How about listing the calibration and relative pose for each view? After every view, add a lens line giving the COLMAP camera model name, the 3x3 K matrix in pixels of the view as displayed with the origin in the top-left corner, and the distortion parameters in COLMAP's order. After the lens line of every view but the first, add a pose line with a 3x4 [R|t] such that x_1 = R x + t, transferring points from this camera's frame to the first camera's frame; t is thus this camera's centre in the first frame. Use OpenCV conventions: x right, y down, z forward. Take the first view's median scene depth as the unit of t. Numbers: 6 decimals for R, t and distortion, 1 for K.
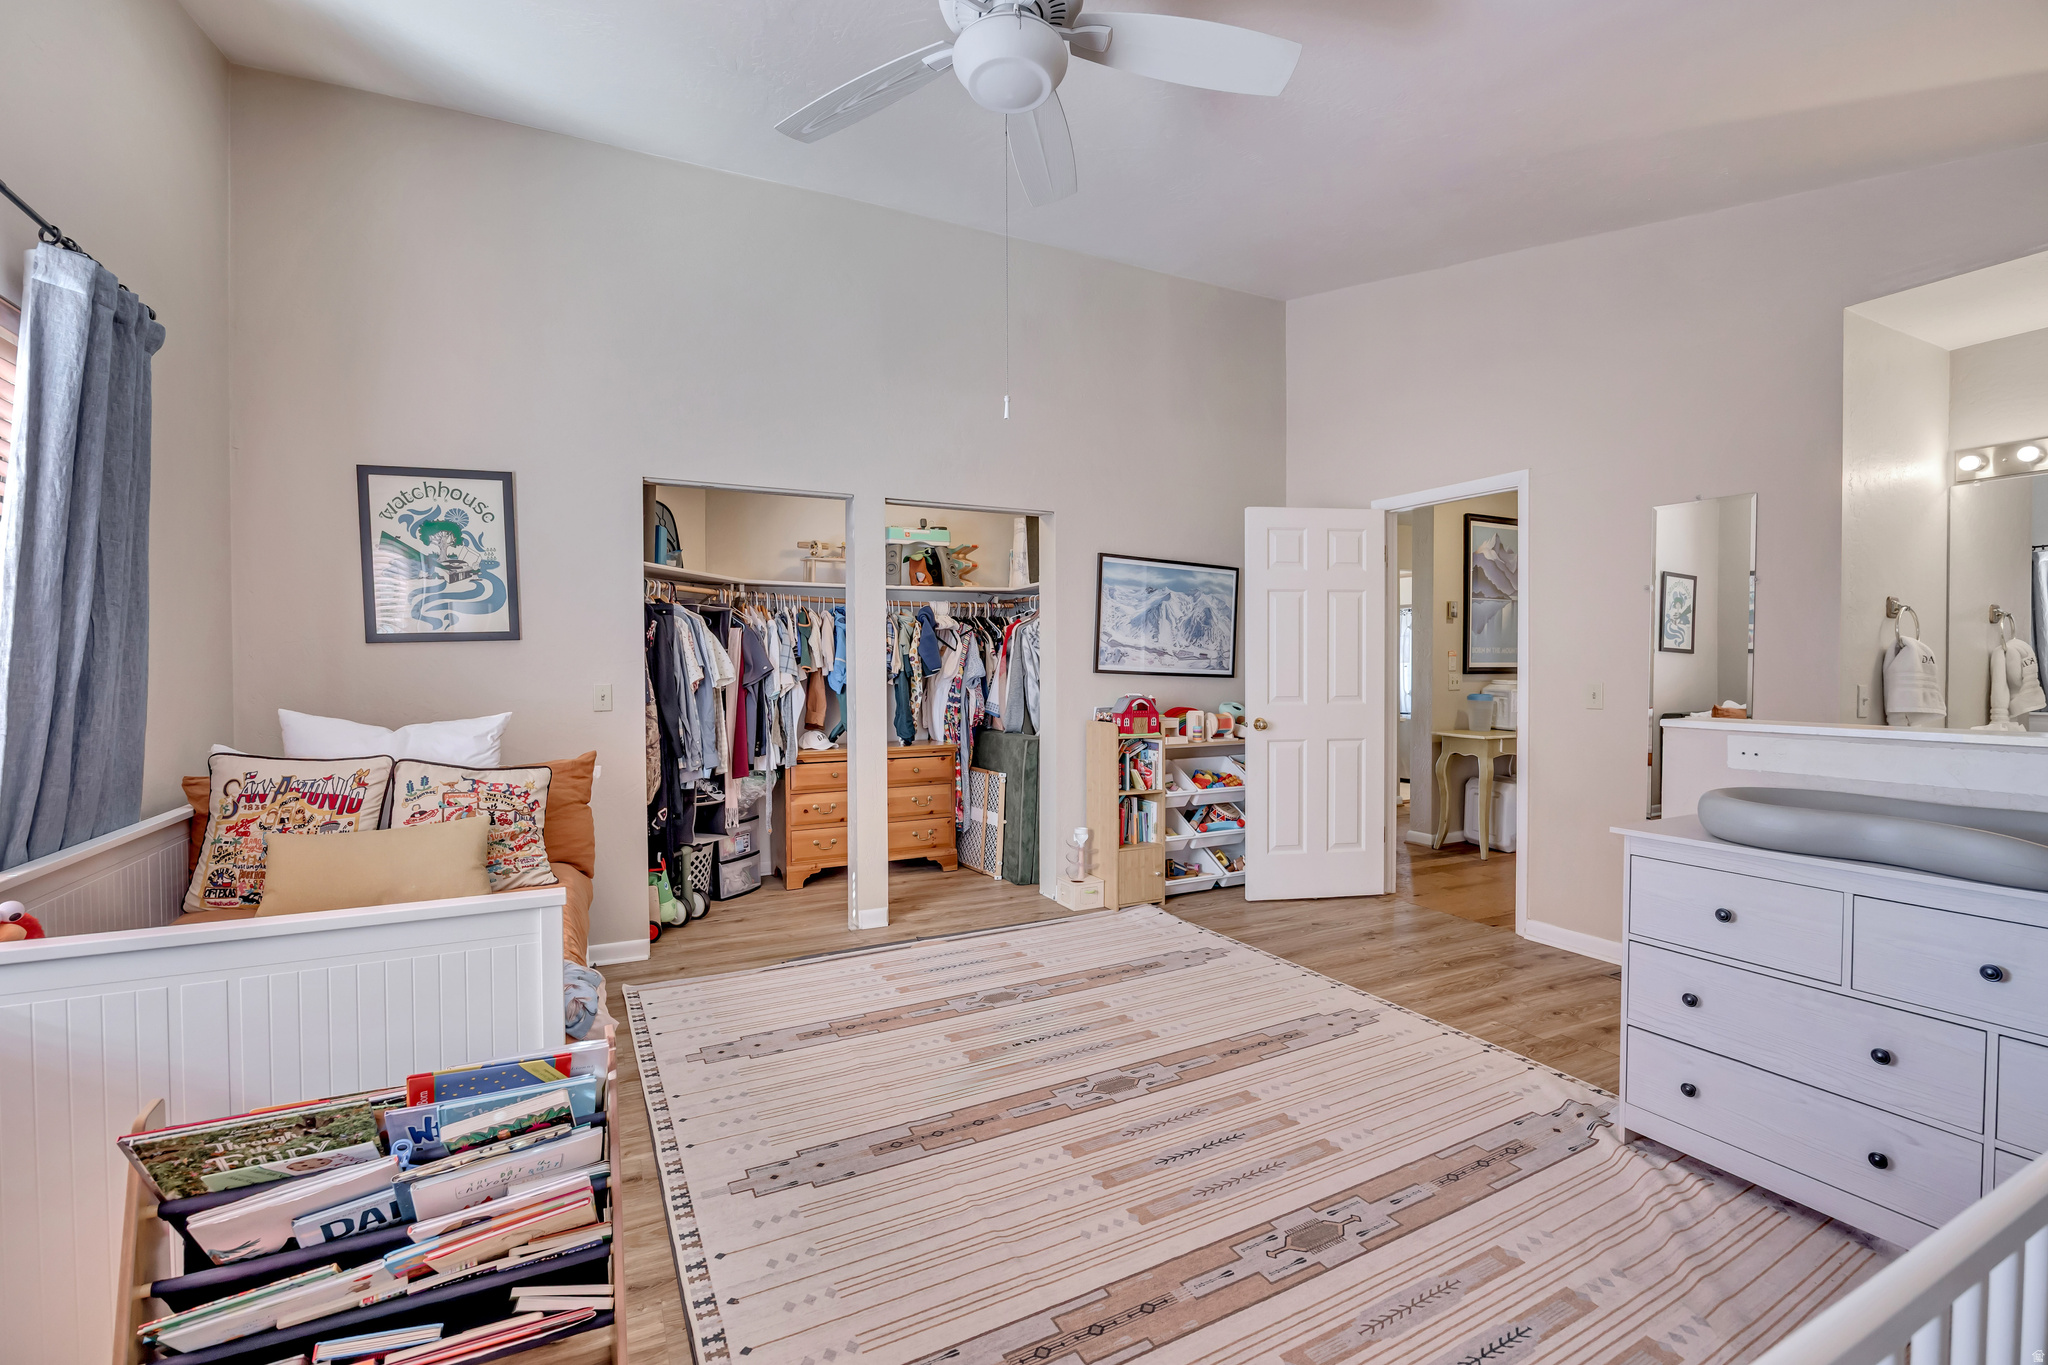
lens RADIAL K [[890.1, 0, 1035.2], [0, 890.1, 675.2], [0, 0, 1]] dist [-0.019800, 0.000932]
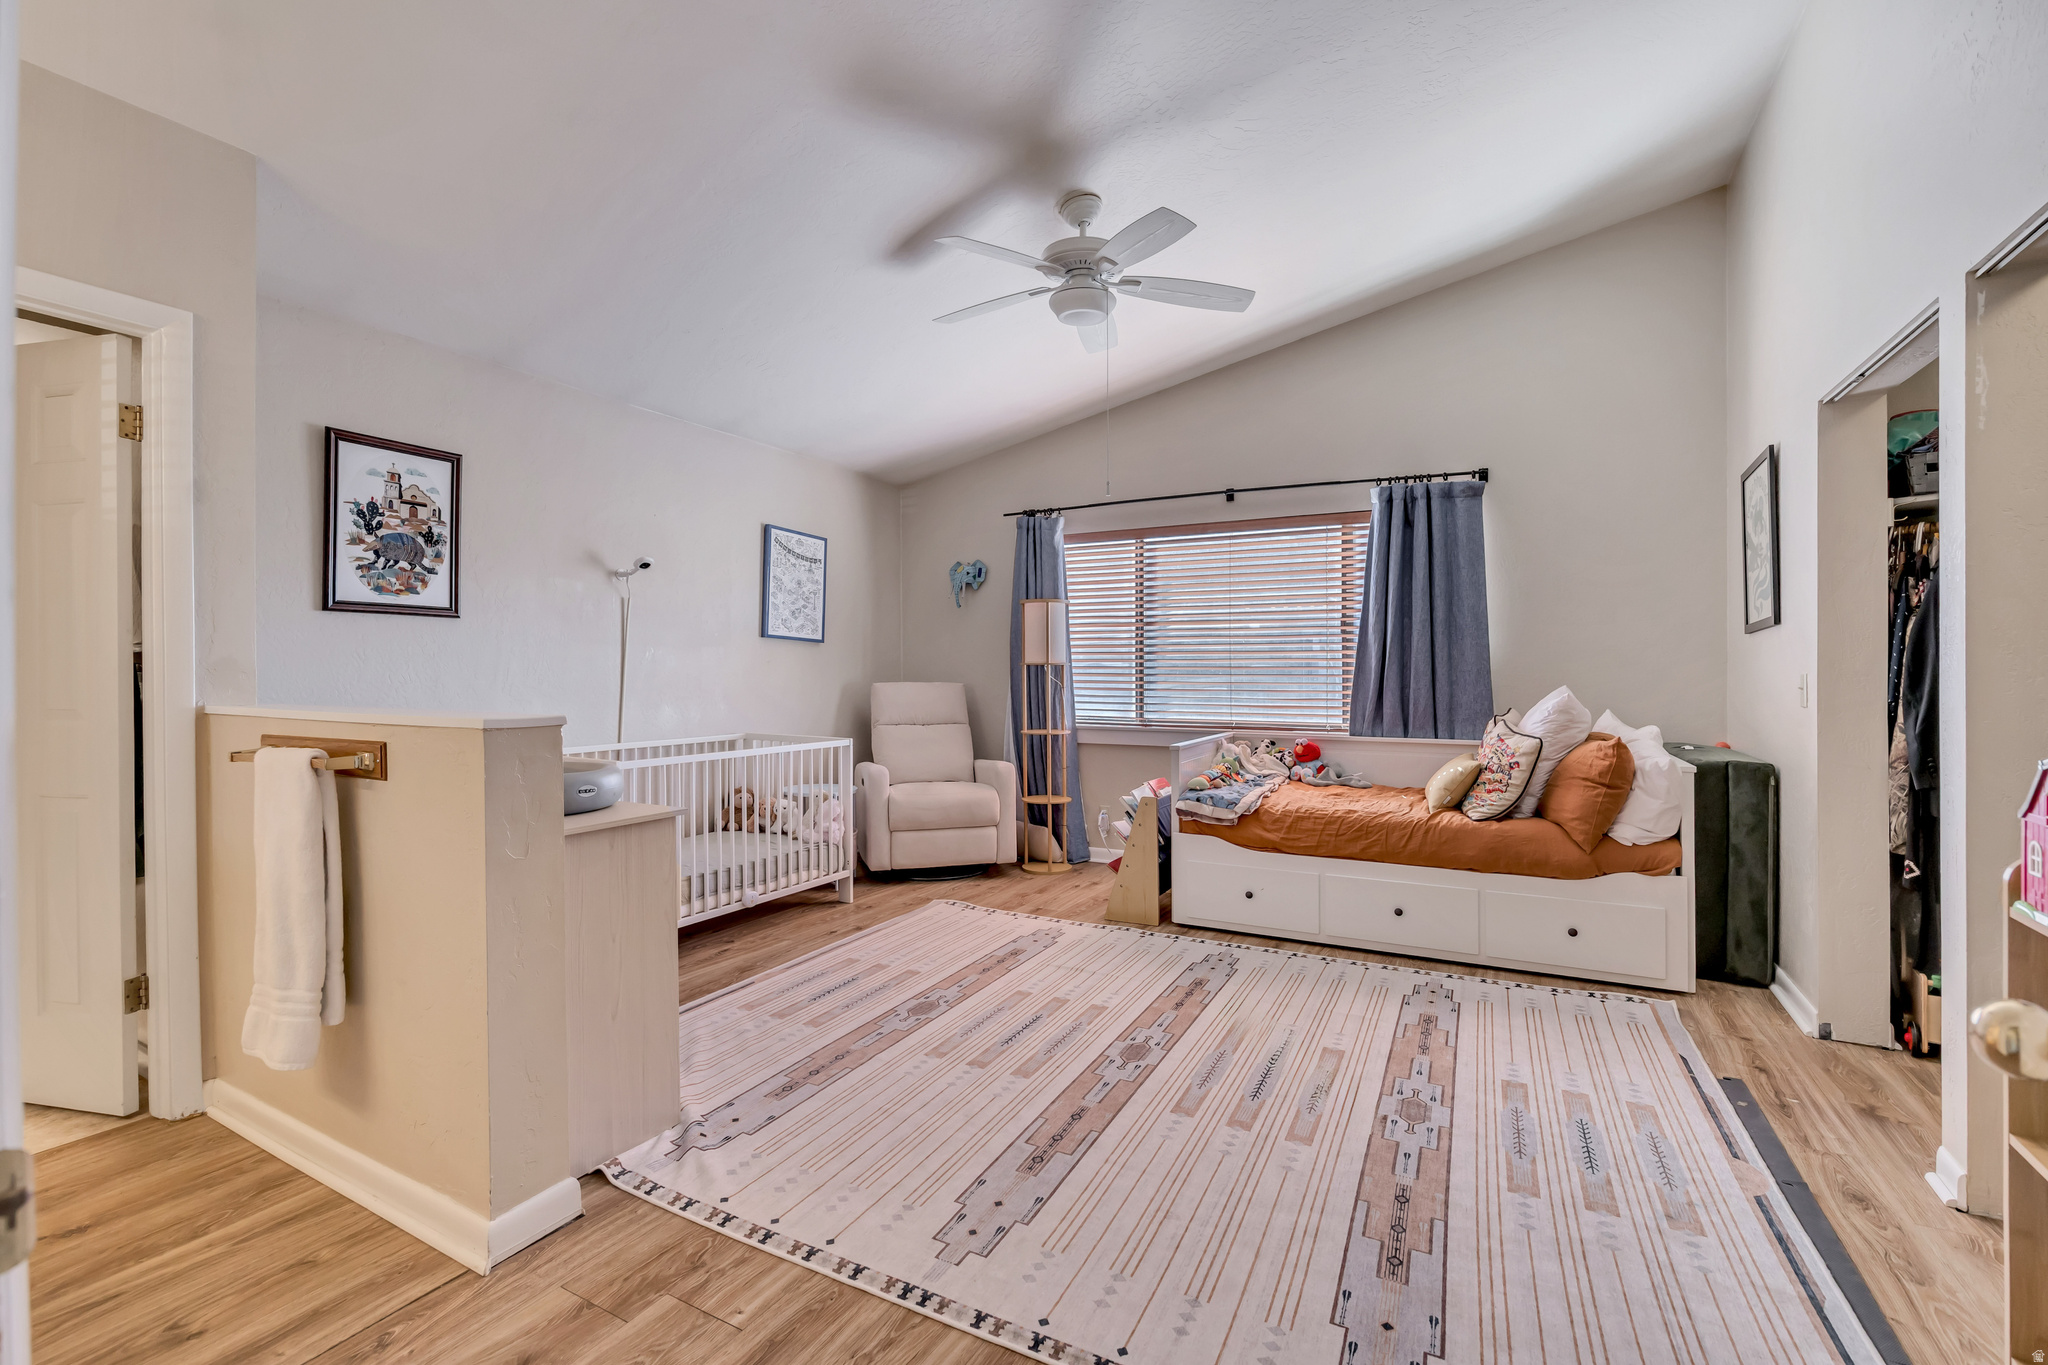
lens RADIAL K [[890.1, 0, 1023.7], [0, 890.1, 674.3], [0, 0, 1]] dist [-0.019800, 0.000932]
pose [[-0.827968, 0.003934, -0.560762, 0.690704], [-0.002655, 0.999937, 0.010934, 0.002902], [0.560770, 0.010541, -0.827905, 1.569113]]
